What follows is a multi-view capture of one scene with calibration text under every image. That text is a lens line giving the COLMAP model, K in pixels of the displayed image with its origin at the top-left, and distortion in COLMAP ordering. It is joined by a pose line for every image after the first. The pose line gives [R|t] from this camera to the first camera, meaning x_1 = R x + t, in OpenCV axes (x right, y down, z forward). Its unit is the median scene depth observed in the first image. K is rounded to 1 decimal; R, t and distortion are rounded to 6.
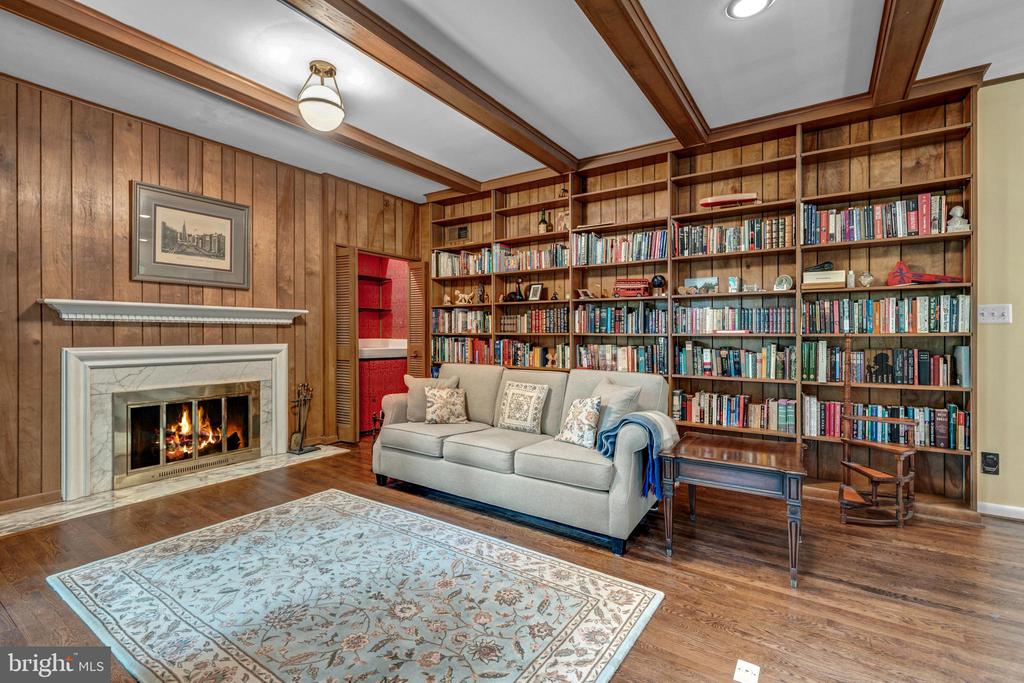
lens RADIAL K [[460.7, 0, 512.0], [0, 460.7, 341.5], [0, 0, 1]] dist [0.000803, -0.000084]
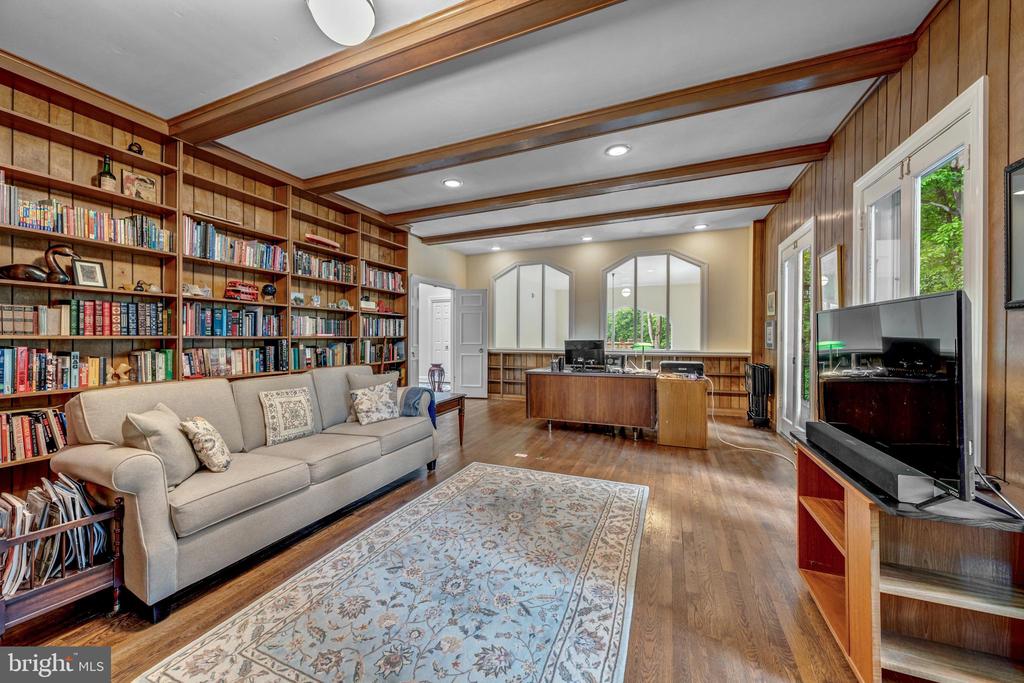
lens RADIAL K [[378.3, 0, 512.0], [0, 378.3, 341.5], [0, 0, 1]] dist [0.000538, -0.000044]
pose [[-0.201377, -0.014432, 0.979408, -0.955100], [0.016311, 0.999703, 0.018084, -0.015700], [-0.979378, 0.019617, -0.201082, 0.820013]]
